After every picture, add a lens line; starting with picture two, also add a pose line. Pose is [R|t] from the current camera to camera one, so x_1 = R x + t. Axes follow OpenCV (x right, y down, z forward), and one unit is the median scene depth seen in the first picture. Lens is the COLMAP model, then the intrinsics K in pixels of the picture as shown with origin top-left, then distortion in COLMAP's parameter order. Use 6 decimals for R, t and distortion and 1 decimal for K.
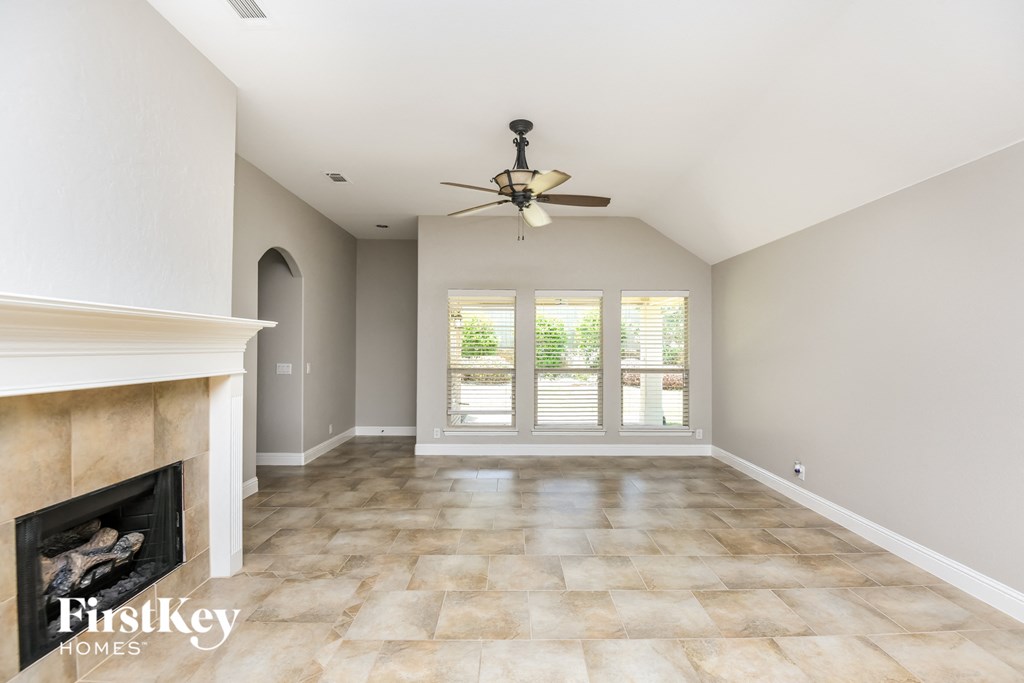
lens RADIAL K [[468.9, 0, 511.8], [0, 468.9, 346.9], [0, 0, 1]] dist [0.000788, -0.001168]
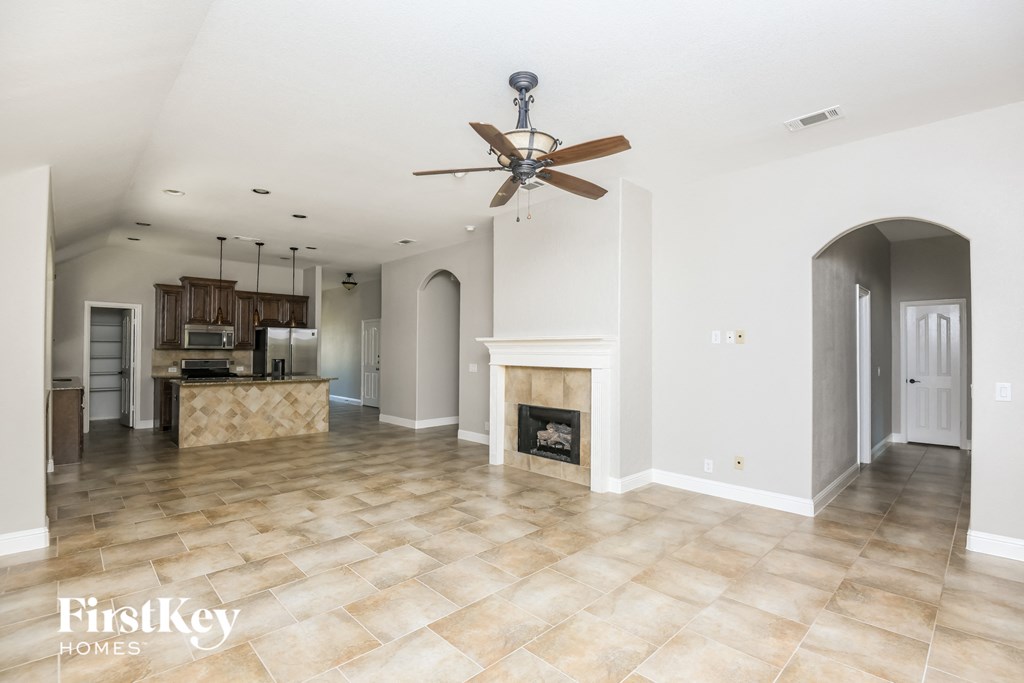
lens RADIAL K [[462.7, 0, 510.3], [0, 462.7, 346.0], [0, 0, 1]] dist [0.008026, -0.001615]
pose [[-0.713052, -0.013122, -0.700988, 0.785954], [-0.004704, 0.999892, -0.013932, 0.004299], [0.701095, -0.006637, -0.713037, 2.044695]]
